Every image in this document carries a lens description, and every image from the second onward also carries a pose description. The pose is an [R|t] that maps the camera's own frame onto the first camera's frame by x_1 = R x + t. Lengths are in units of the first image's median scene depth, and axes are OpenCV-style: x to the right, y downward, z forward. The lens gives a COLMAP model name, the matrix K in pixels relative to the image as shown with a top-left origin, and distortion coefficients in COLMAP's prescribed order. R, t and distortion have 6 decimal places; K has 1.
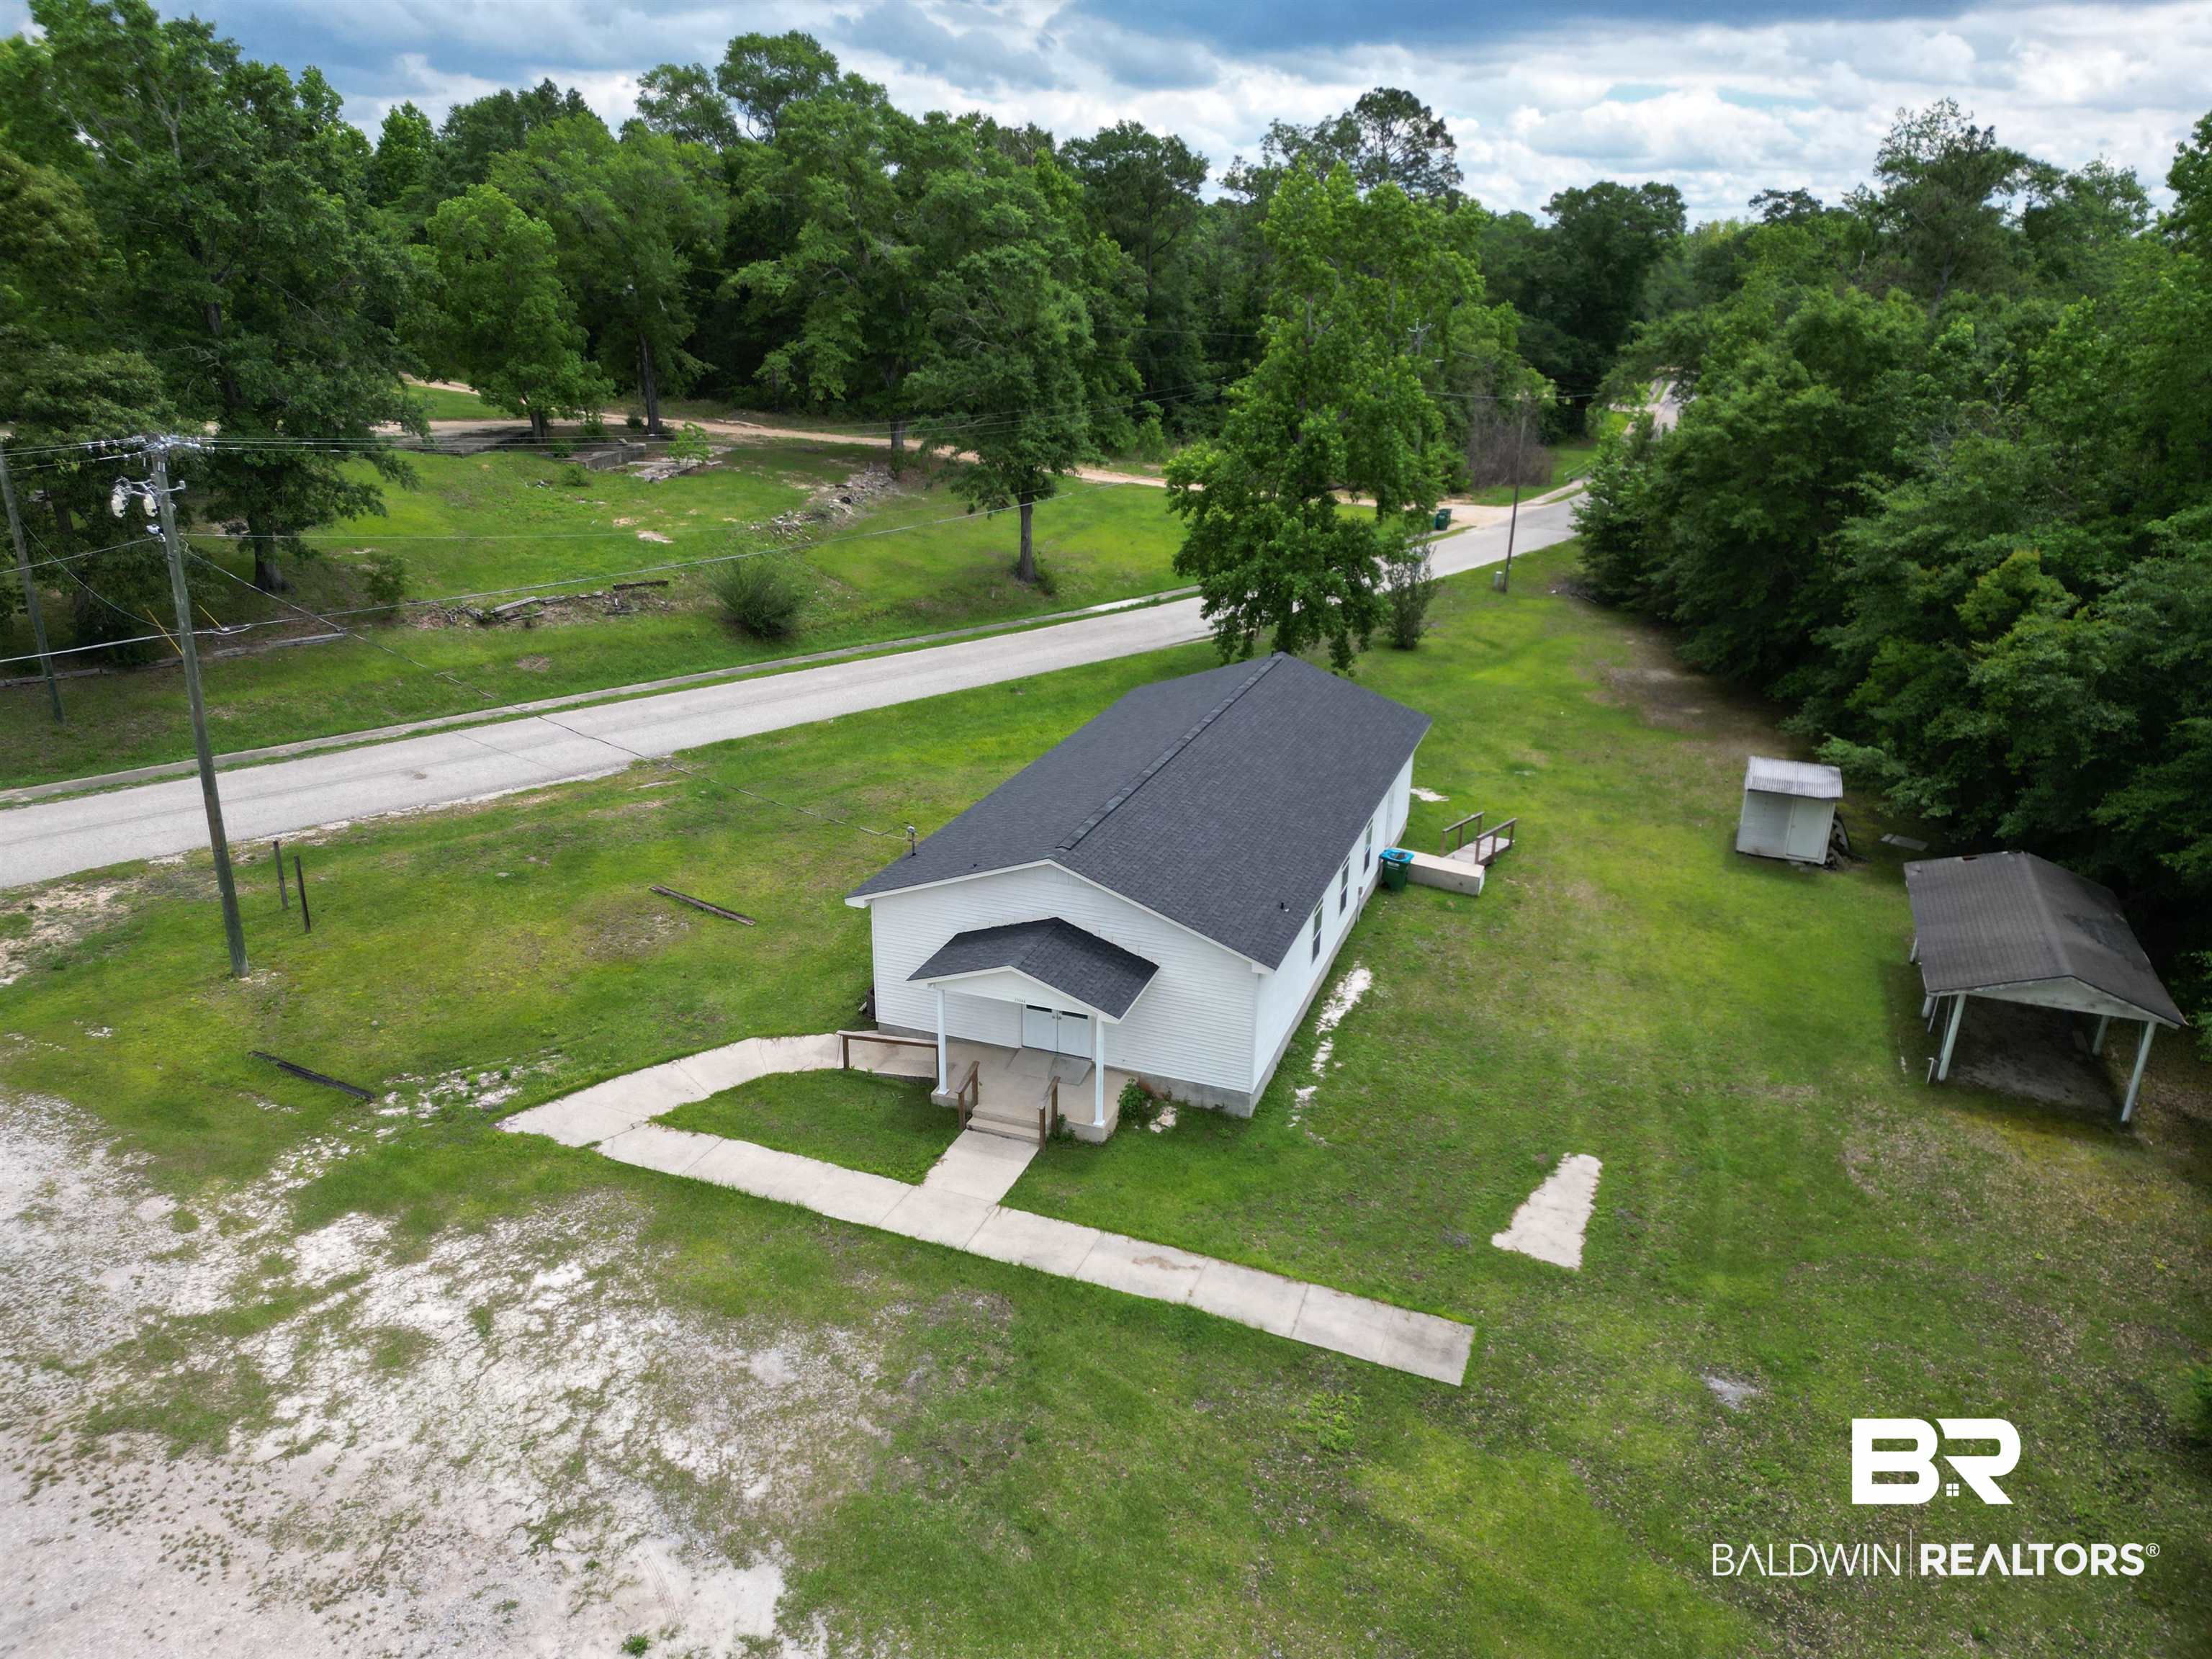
lens RADIAL K [[1533.5, 0, 1106.1], [0, 1533.5, 814.0], [0, 0, 1]] dist [0.074722, -0.071602]
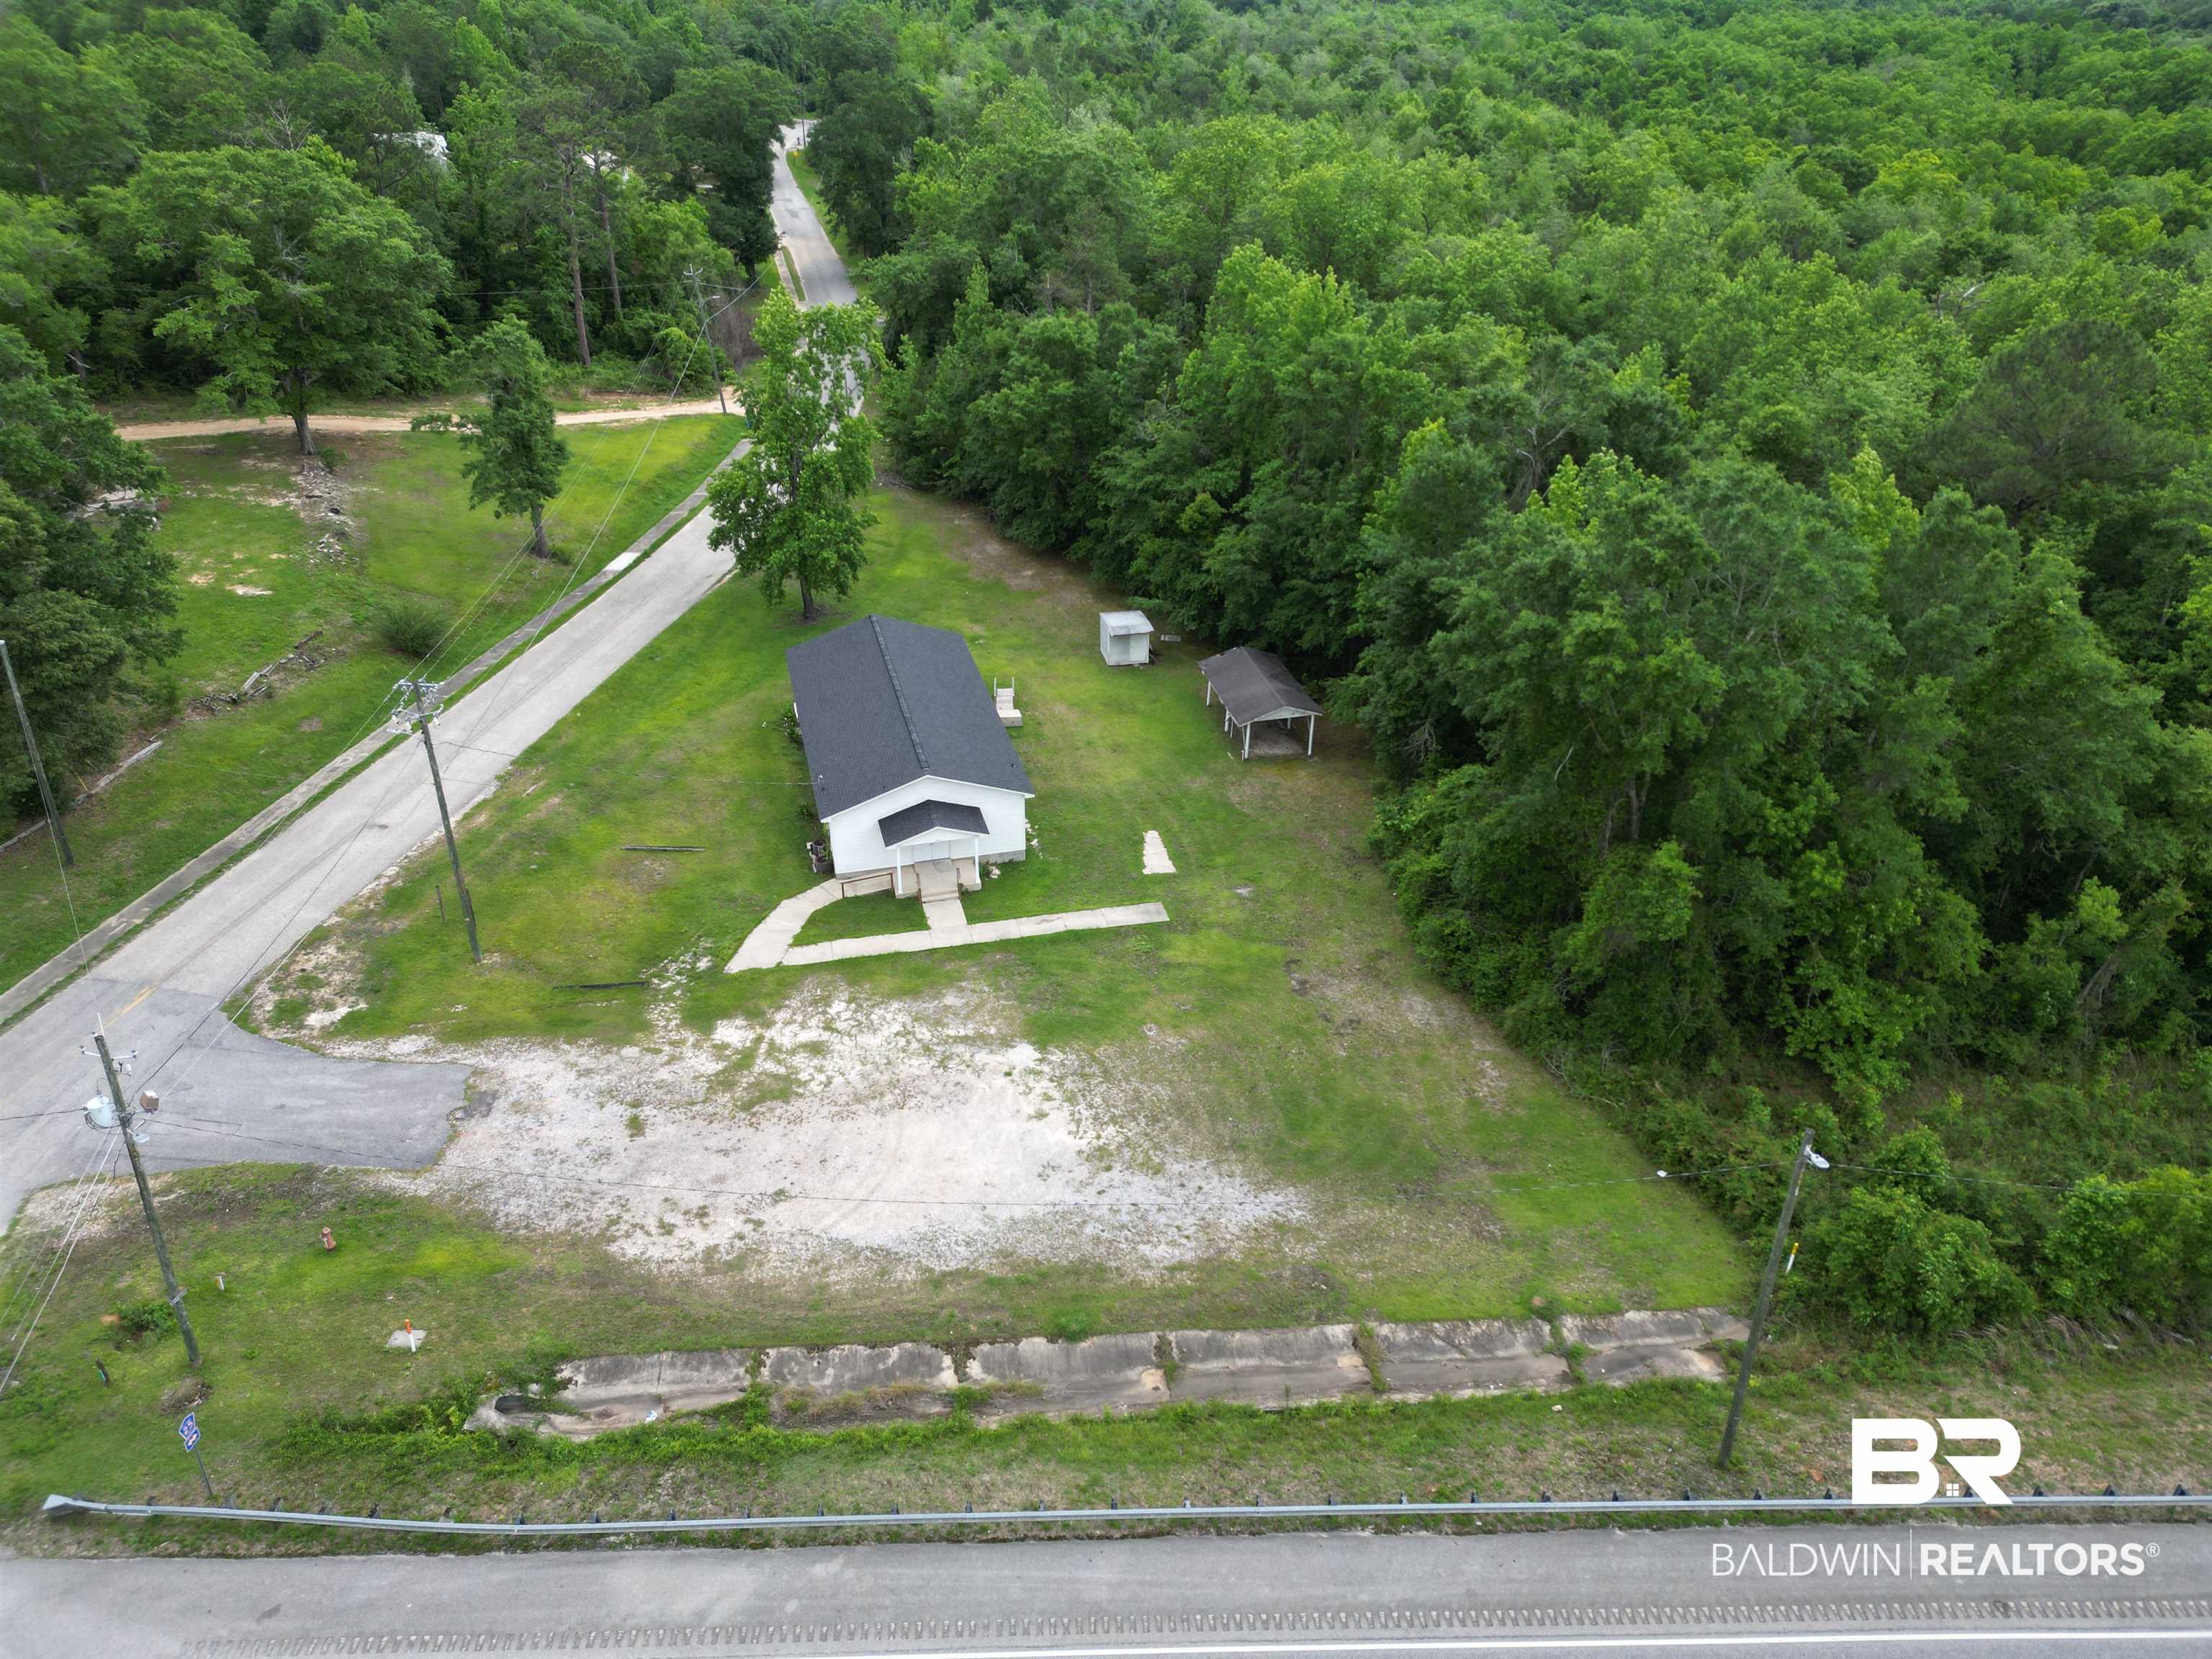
lens RADIAL K [[1533.5, 0, 1106.1], [0, 1533.5, 814.0], [0, 0, 1]] dist [0.074722, -0.071602]
pose [[0.818988, -0.288638, 0.495930, -0.937221], [0.198239, 0.953384, 0.227508, -0.366894], [-0.538479, -0.088014, 0.838030, -0.974366]]
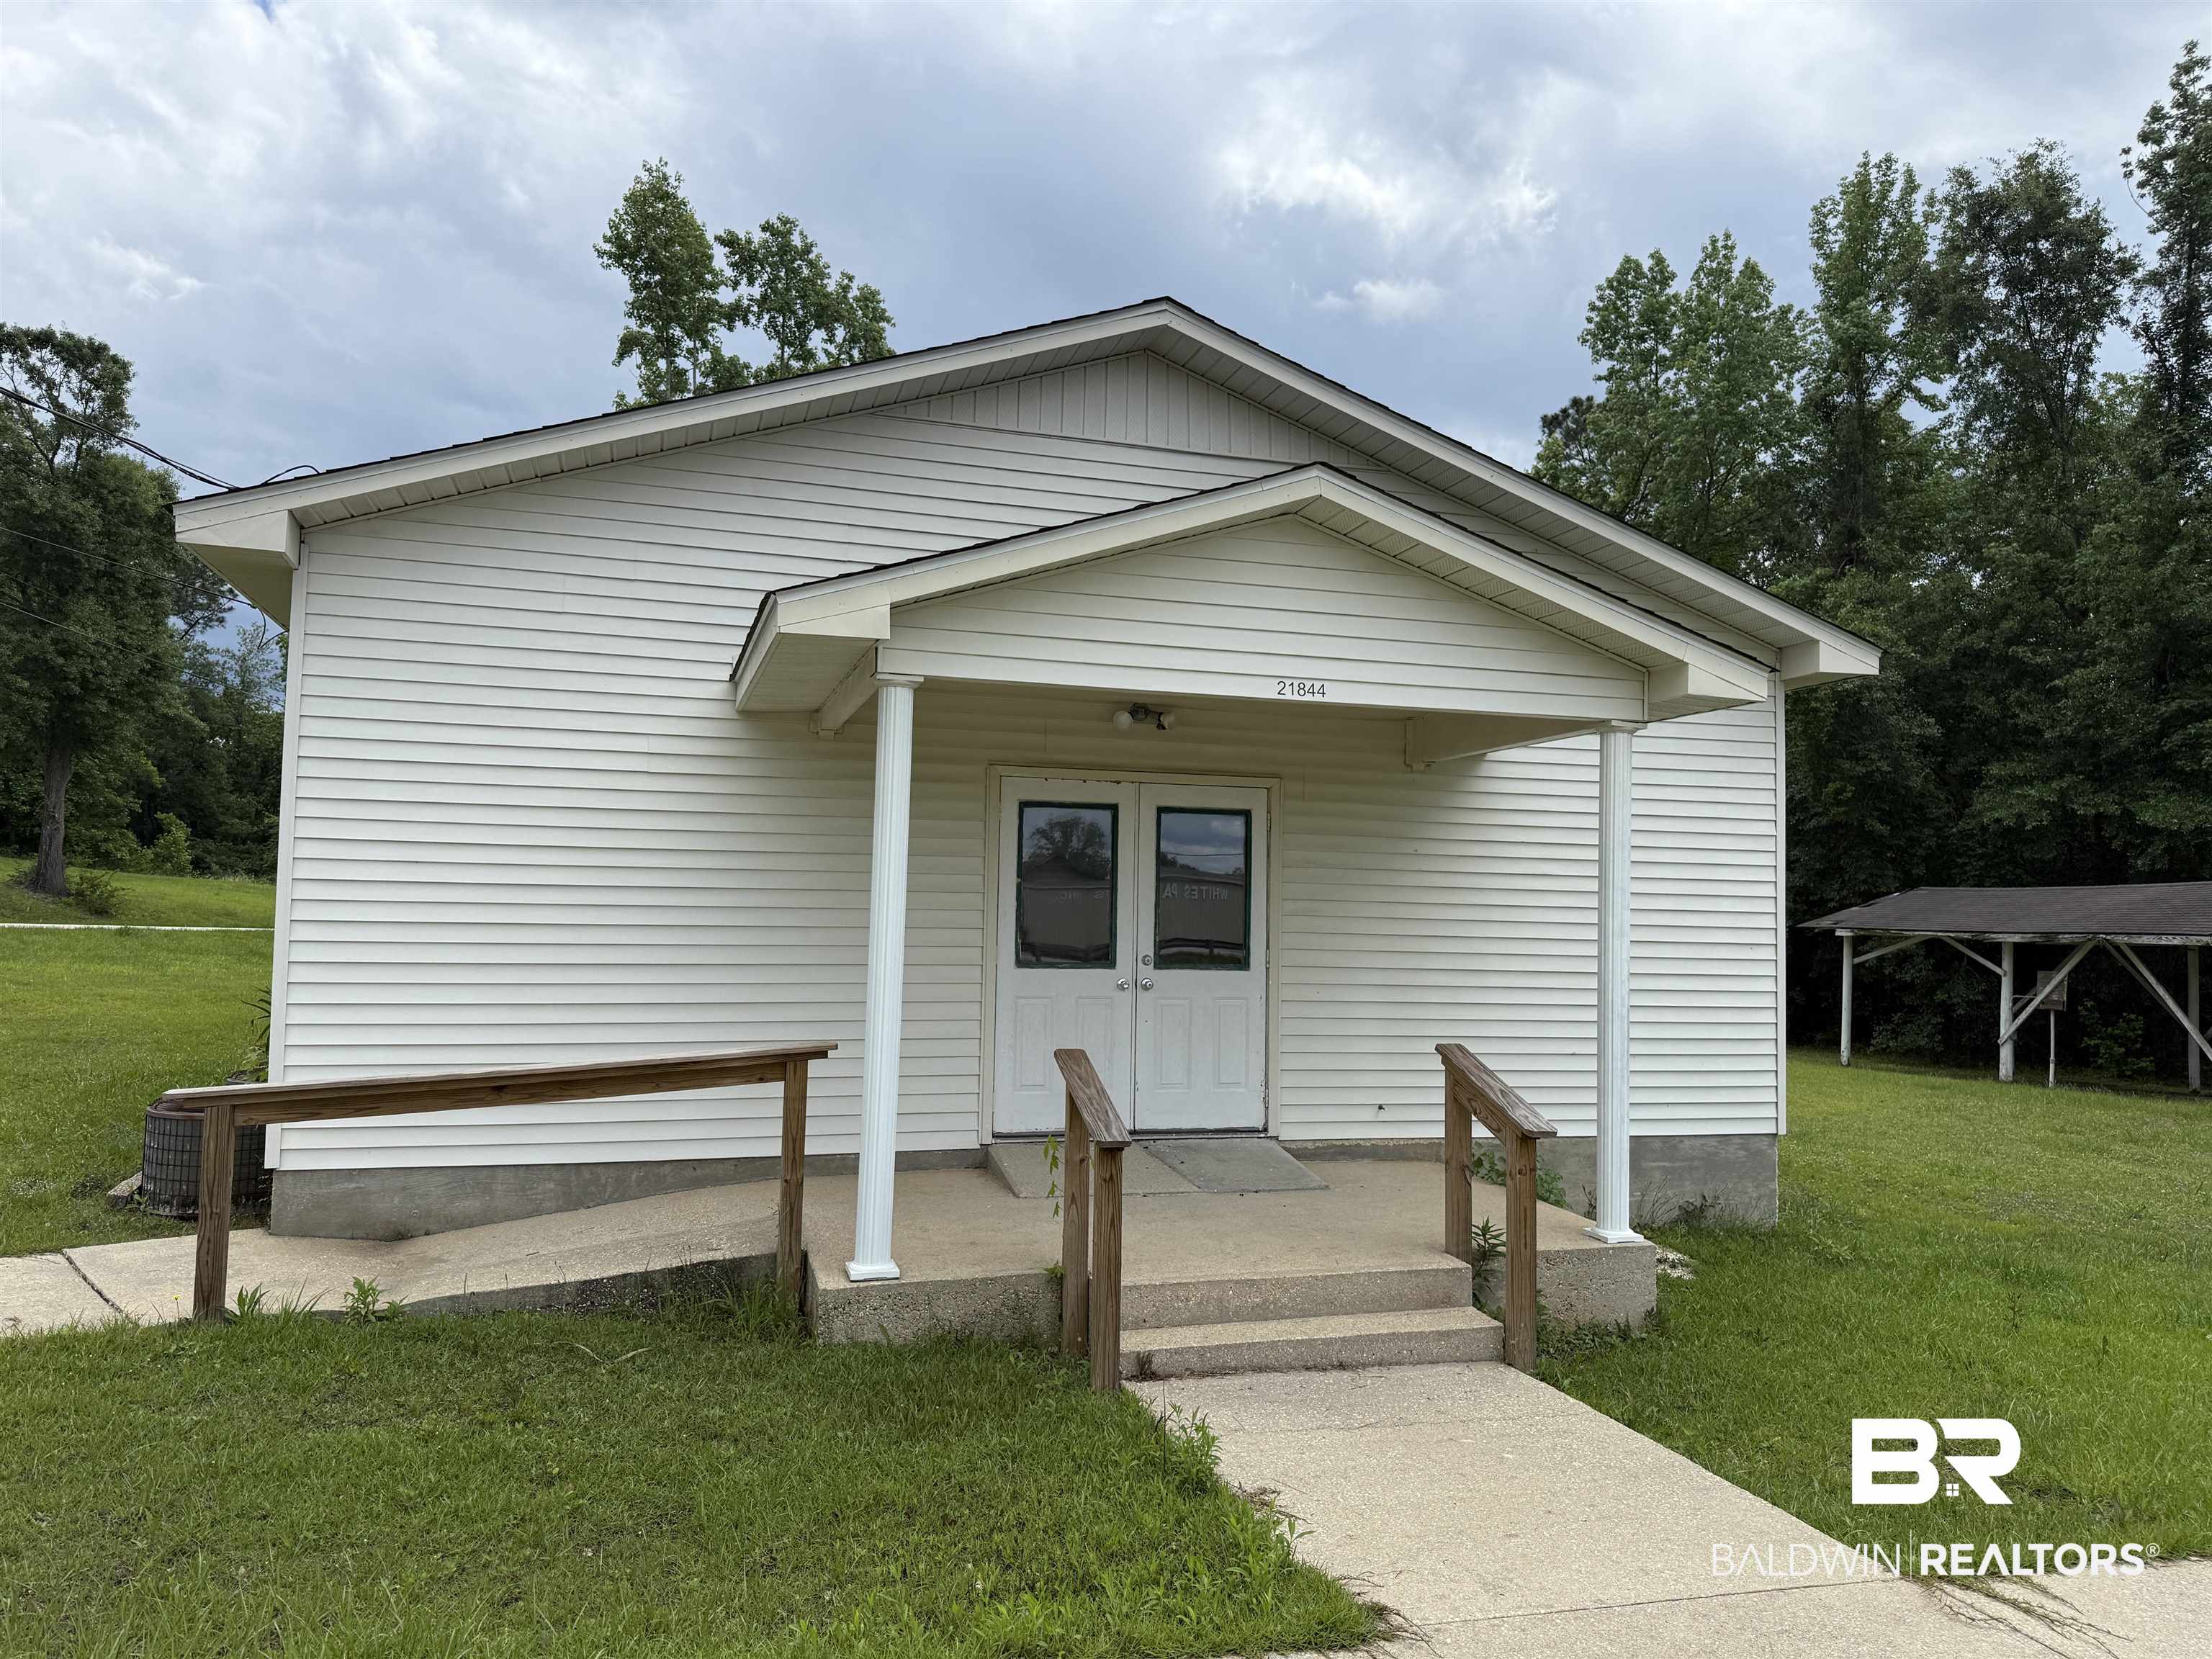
lens RADIAL K [[1535.1, 0, 1105.9], [0, 1535.1, 859.9], [0, 0, 1]] dist [0.002054, -0.001445]
pose [[0.797026, 0.034461, 0.602962, -0.210060], [0.189497, 0.933684, -0.303850, 0.205098], [-0.573447, 0.356436, 0.737640, 0.854829]]
